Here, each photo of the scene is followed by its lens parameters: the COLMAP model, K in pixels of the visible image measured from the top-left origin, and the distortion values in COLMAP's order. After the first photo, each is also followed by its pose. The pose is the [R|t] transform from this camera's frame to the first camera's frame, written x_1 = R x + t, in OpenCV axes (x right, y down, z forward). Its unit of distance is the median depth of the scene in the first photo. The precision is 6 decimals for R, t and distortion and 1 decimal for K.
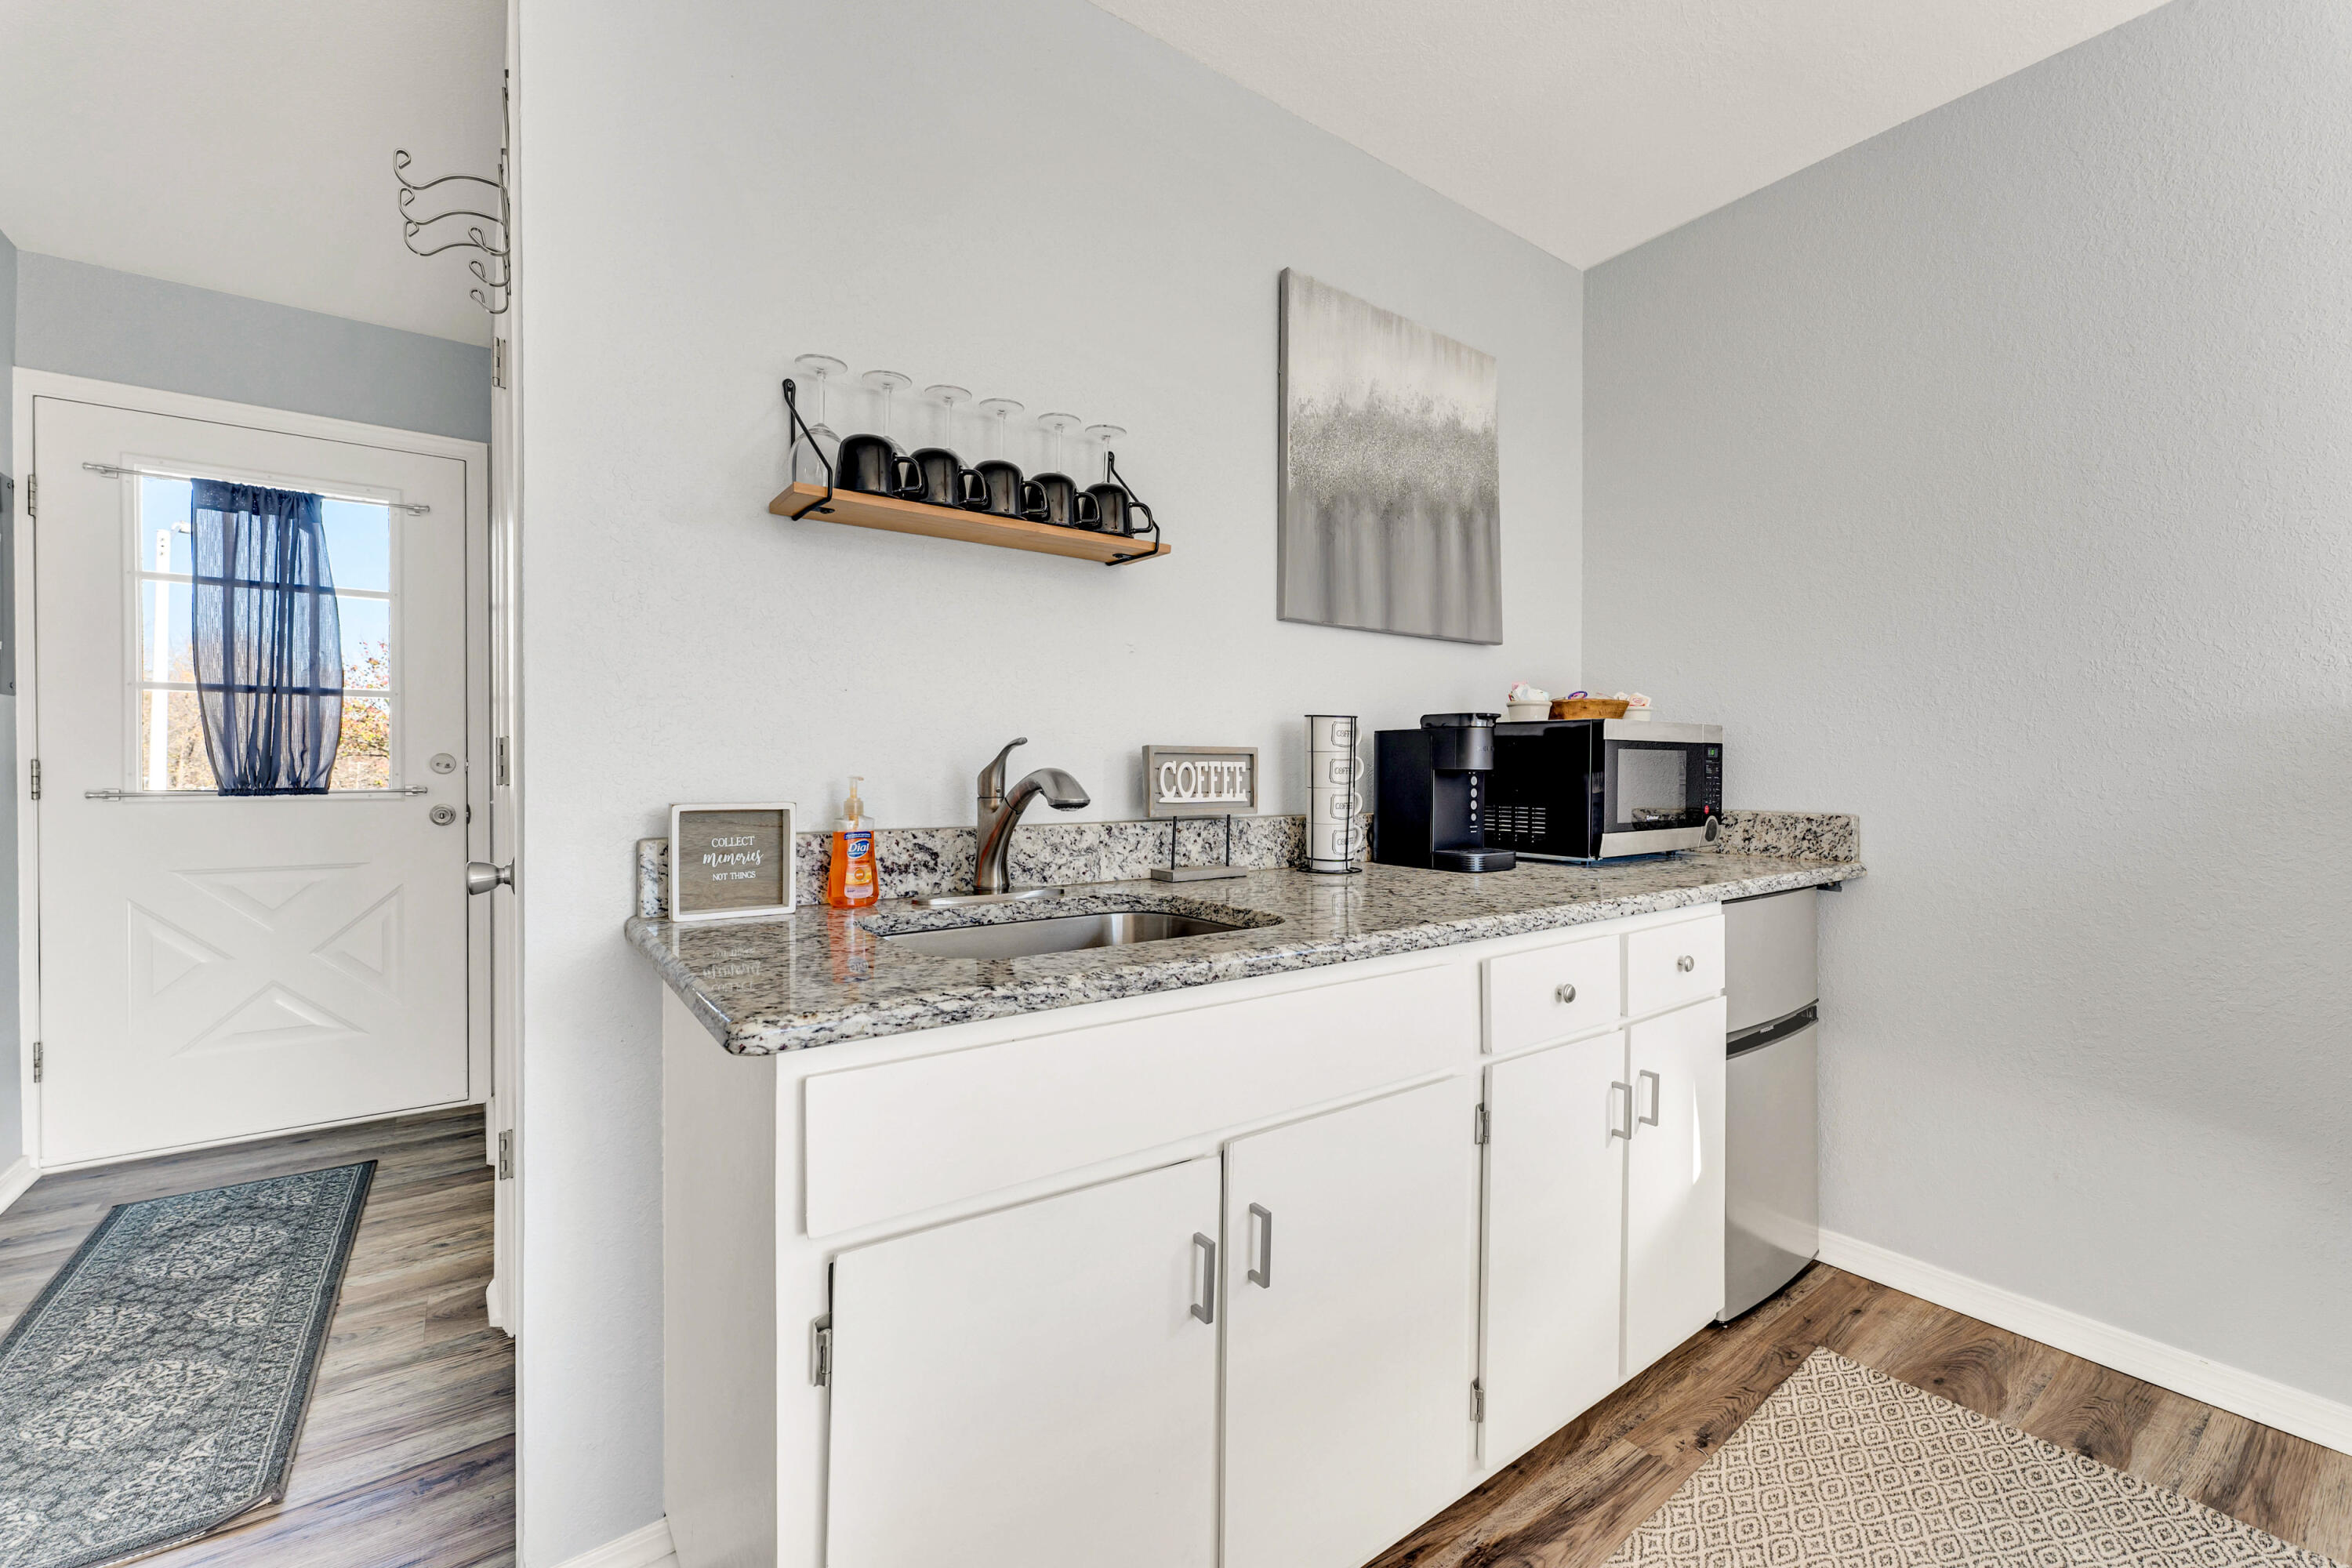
lens RADIAL K [[960.8, 0, 1176.0], [0, 960.8, 784.0], [0, 0, 1]] dist [-0.001377, -0.000172]
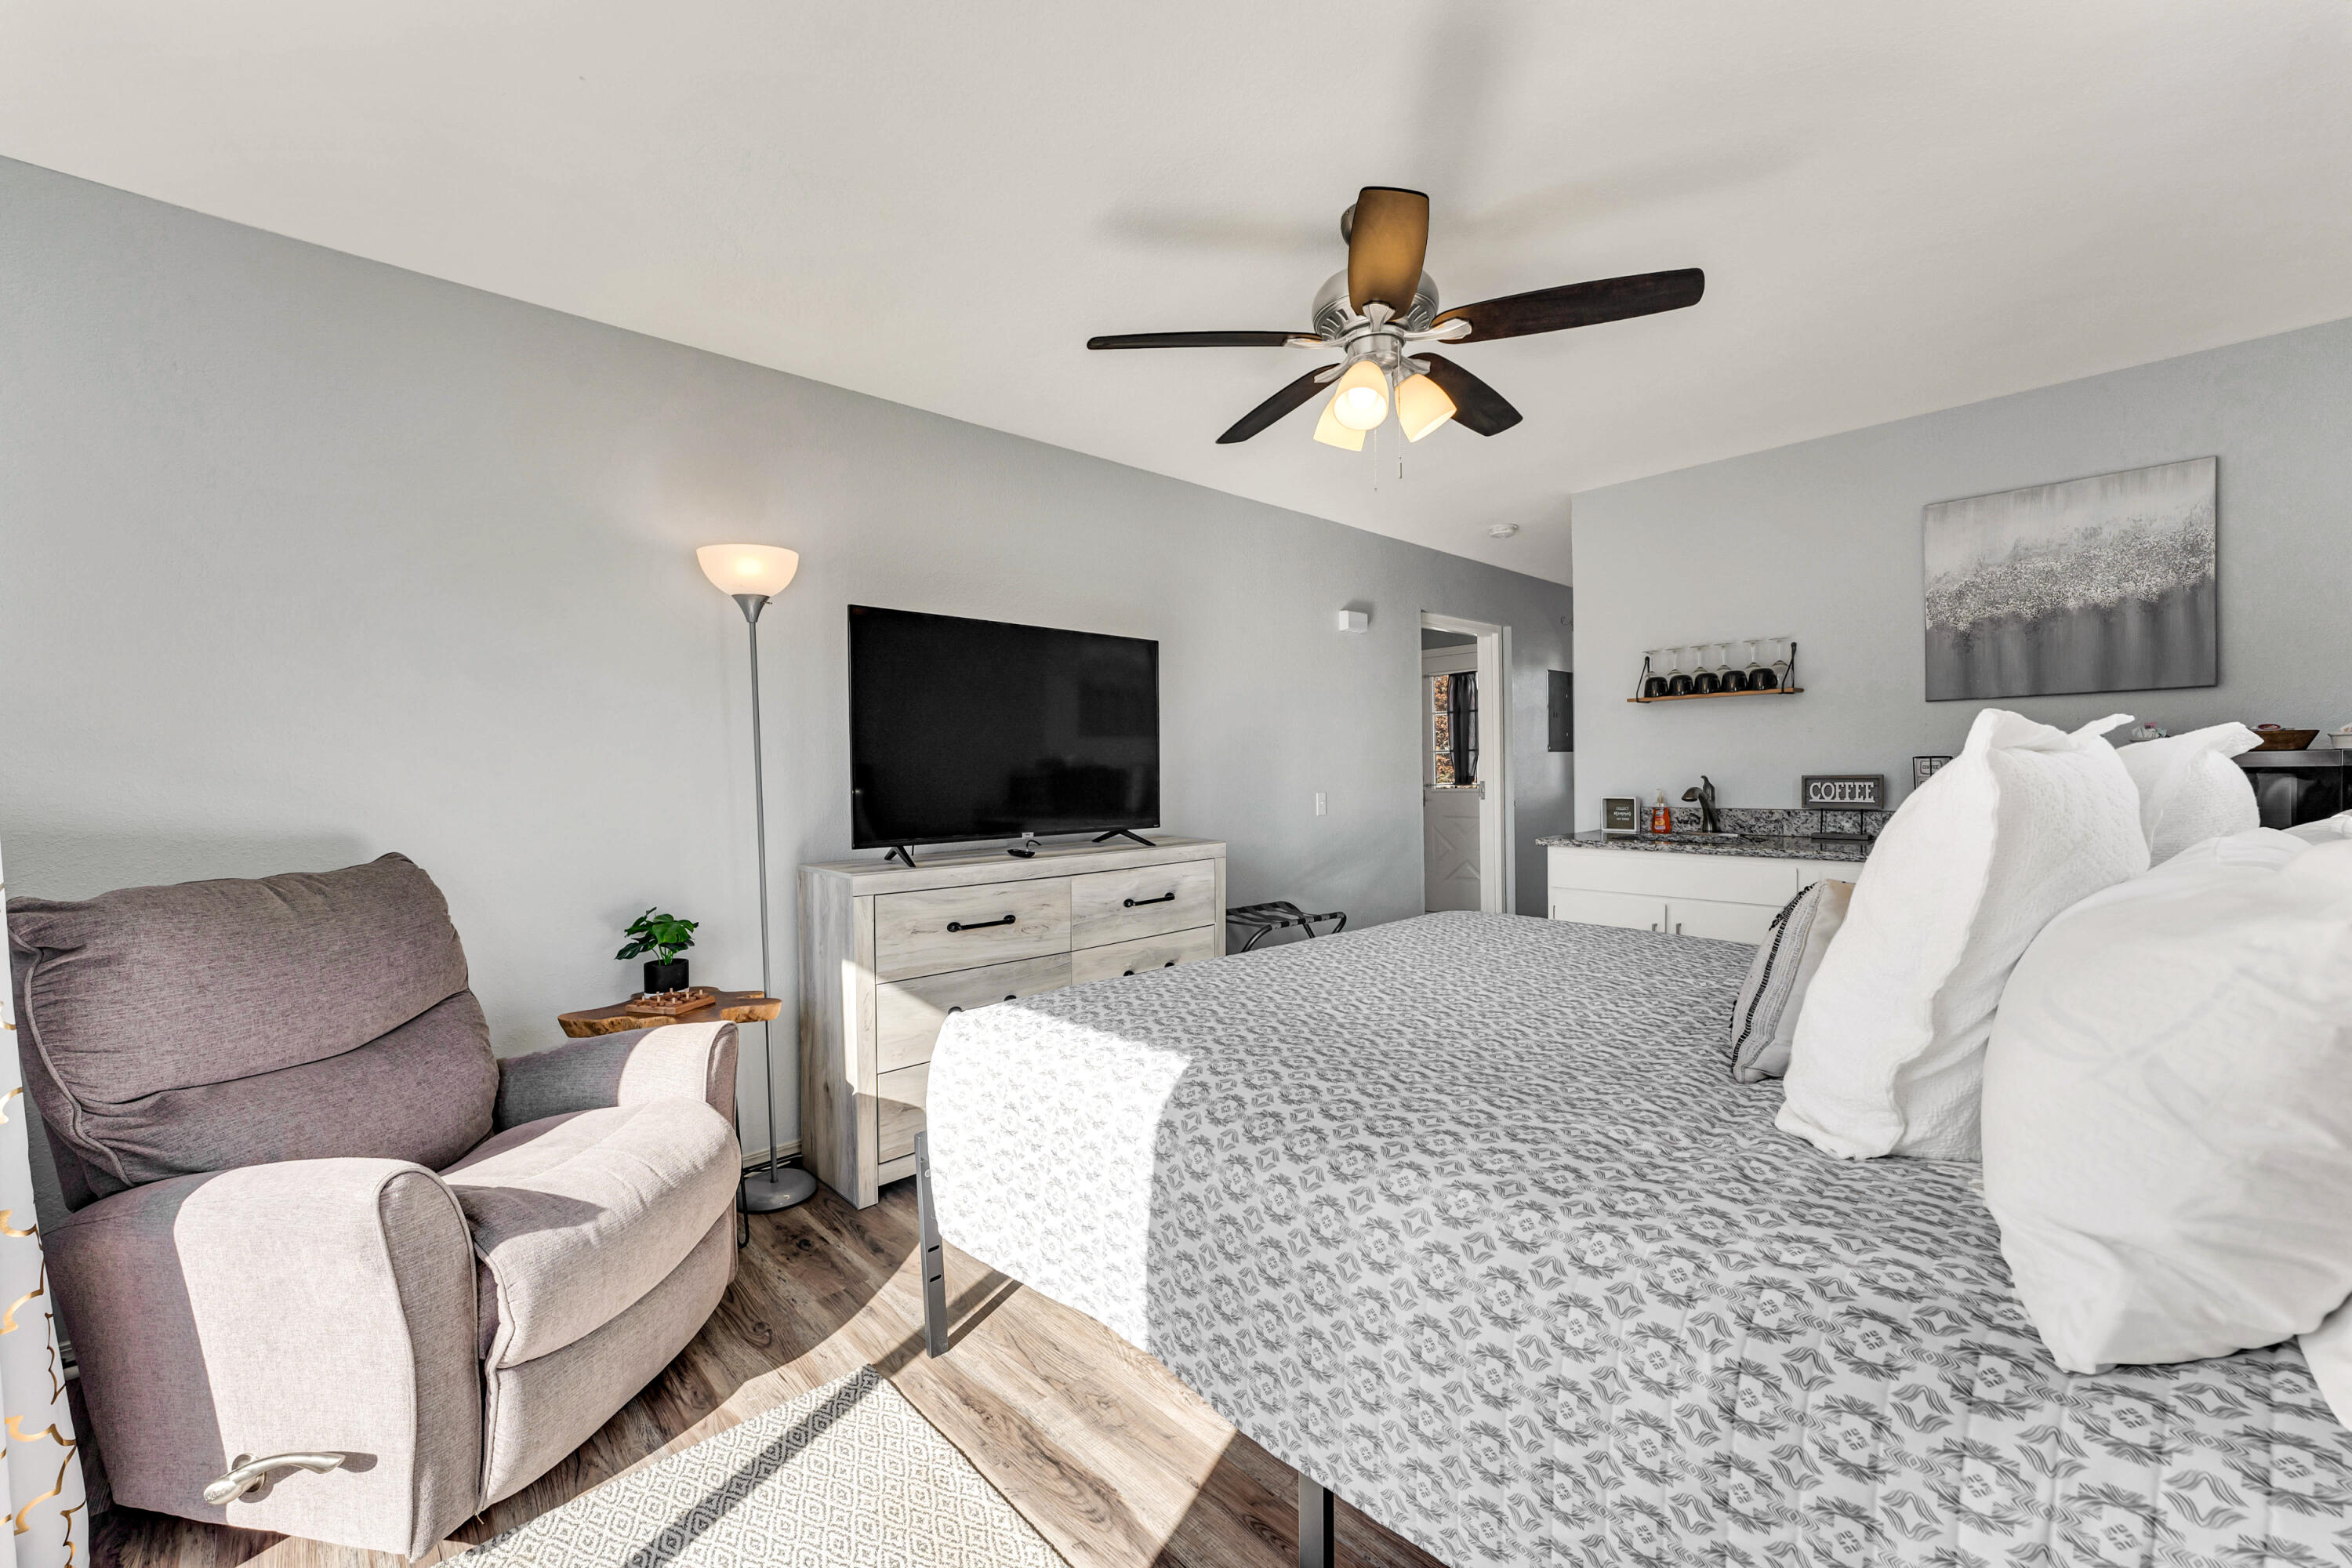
lens RADIAL K [[960.8, 0, 1176.0], [0, 960.8, 784.0], [0, 0, 1]] dist [-0.001377, -0.000172]
pose [[0.100722, 0.003819, -0.994907, 1.924177], [-0.008766, 0.999957, 0.002951, -0.013399], [0.994876, 0.008424, 0.100751, -0.618991]]
